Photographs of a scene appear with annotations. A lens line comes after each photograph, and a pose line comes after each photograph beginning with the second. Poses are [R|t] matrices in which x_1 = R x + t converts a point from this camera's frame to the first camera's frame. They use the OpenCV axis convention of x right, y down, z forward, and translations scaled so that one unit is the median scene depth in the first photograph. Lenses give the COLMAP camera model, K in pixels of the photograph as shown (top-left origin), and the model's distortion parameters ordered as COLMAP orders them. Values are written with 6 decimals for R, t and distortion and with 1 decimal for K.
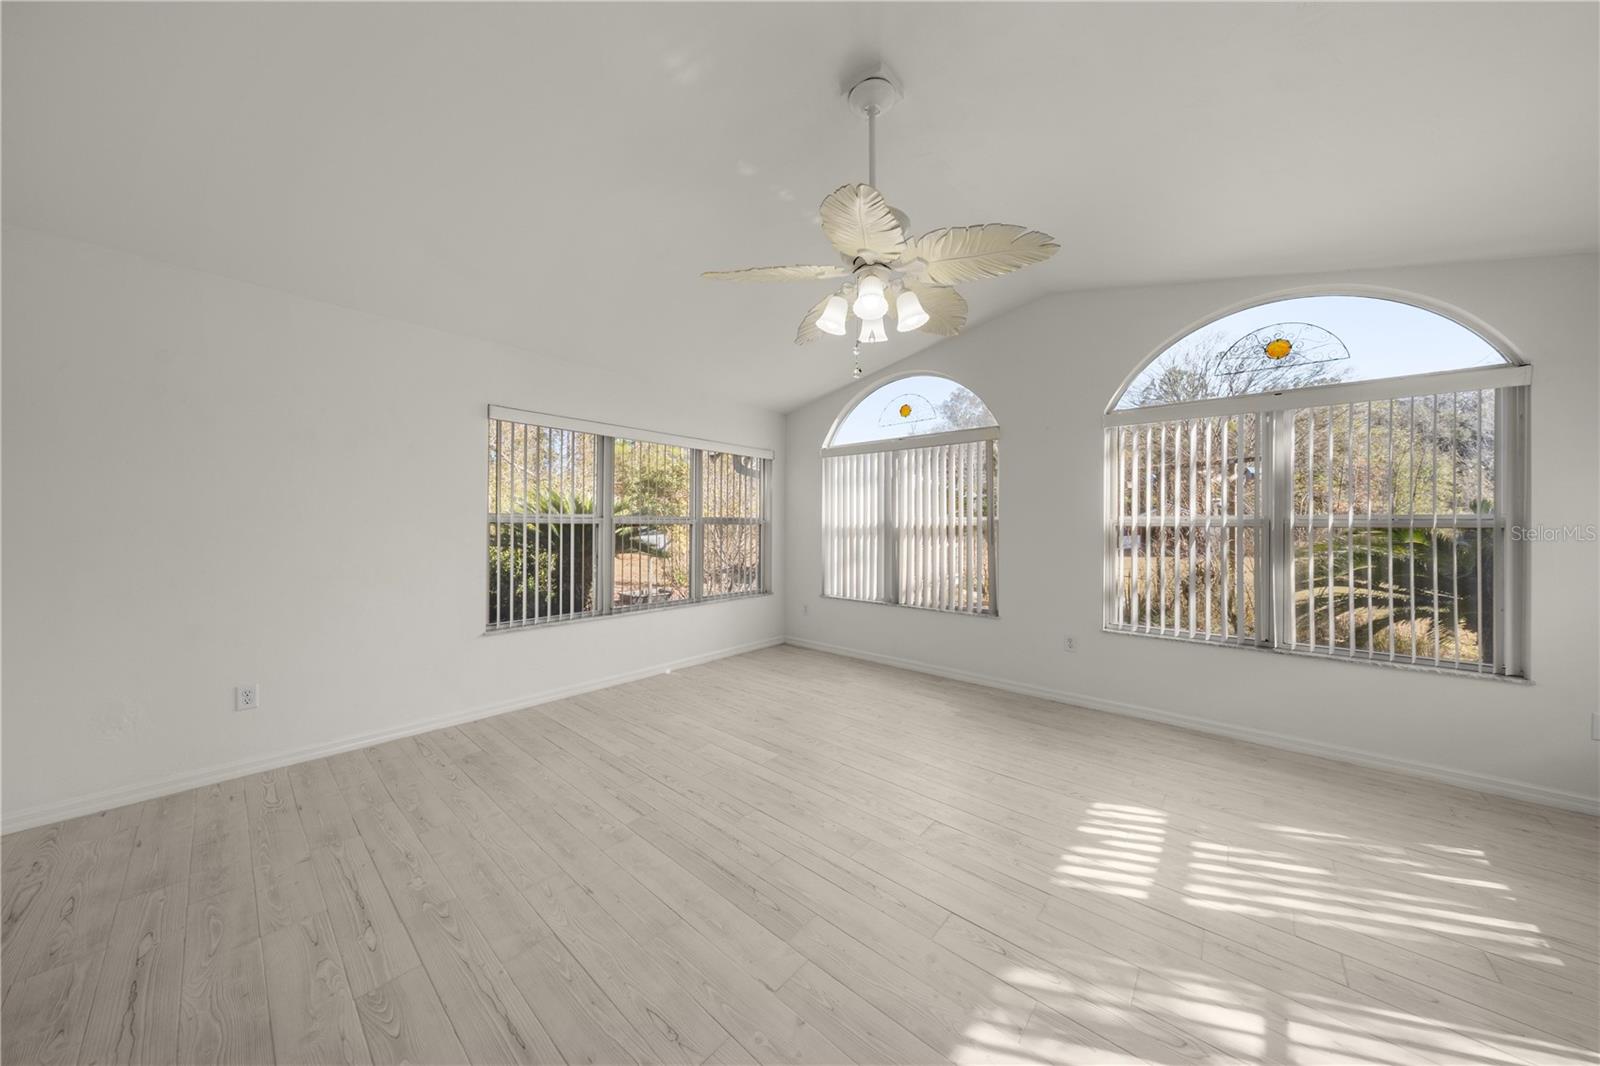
lens RADIAL K [[514.2, 0, 798.3], [0, 514.2, 523.6], [0, 0, 1]] dist [-0.000663, -0.000037]
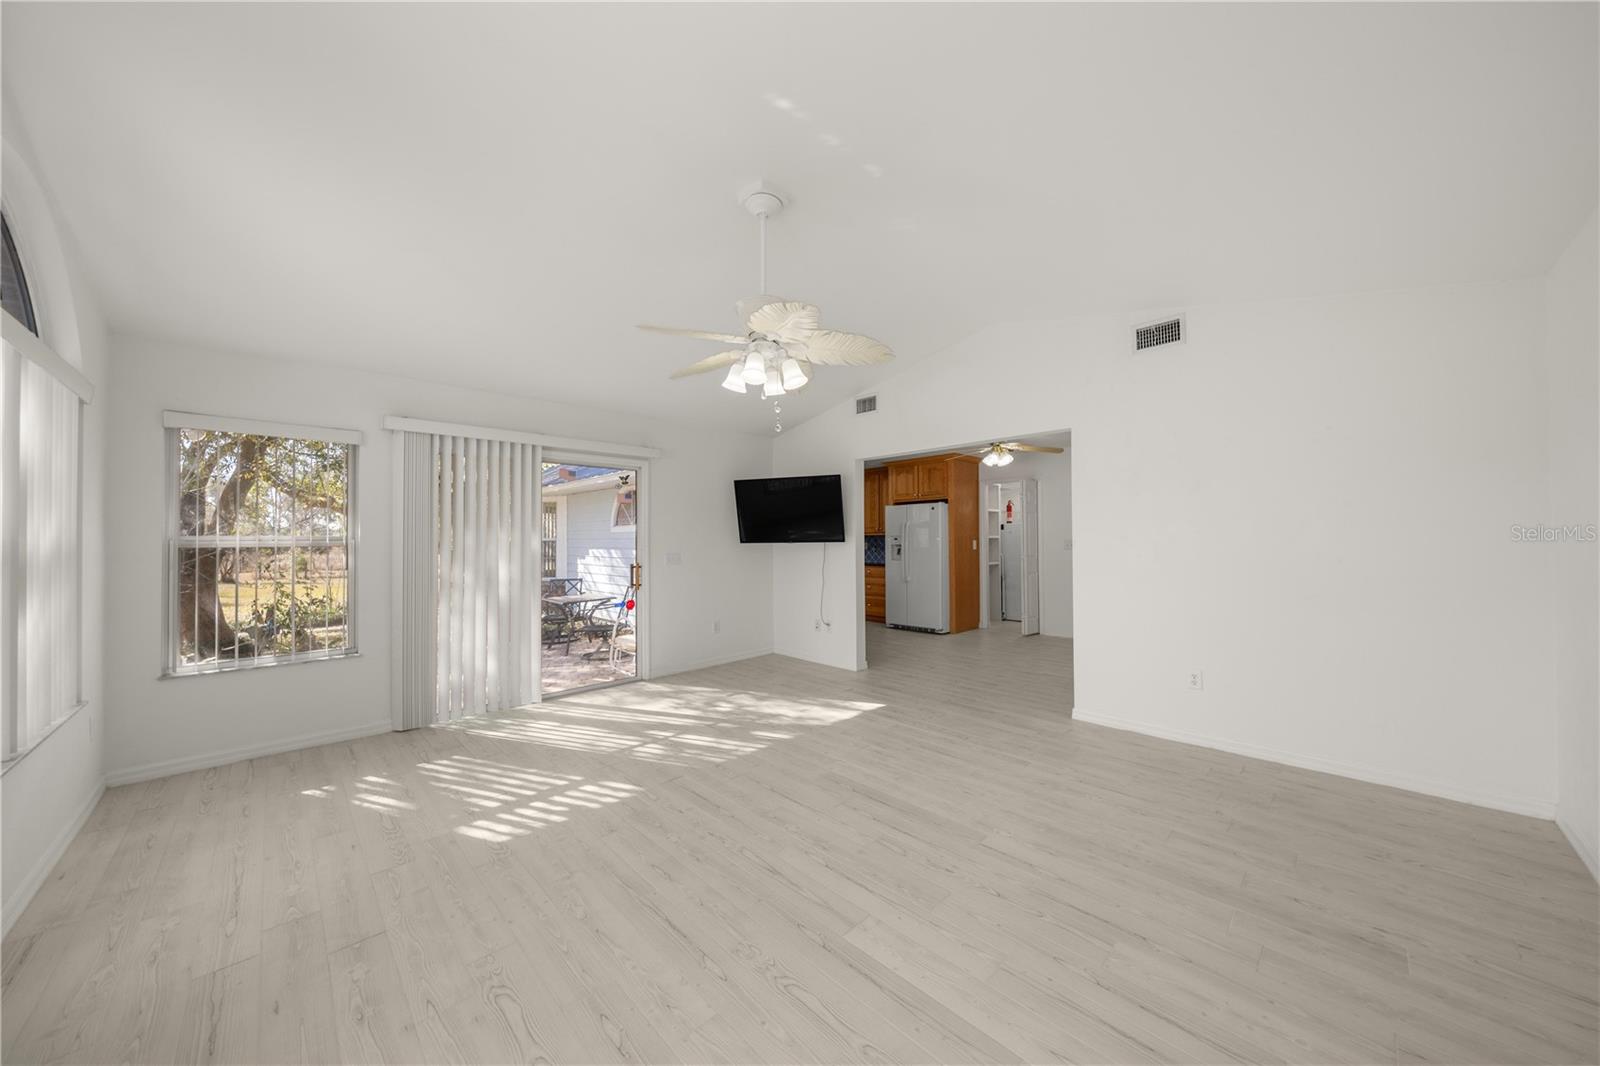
lens RADIAL K [[551.9, 0, 801.9], [0, 551.9, 531.0], [0, 0, 1]] dist [-0.002733, -0.000092]
pose [[-0.996827, 0.002385, 0.079567, -0.051026], [0.000665, 0.999766, -0.021641, 0.000042], [-0.079600, -0.021519, -0.996595, 2.061716]]
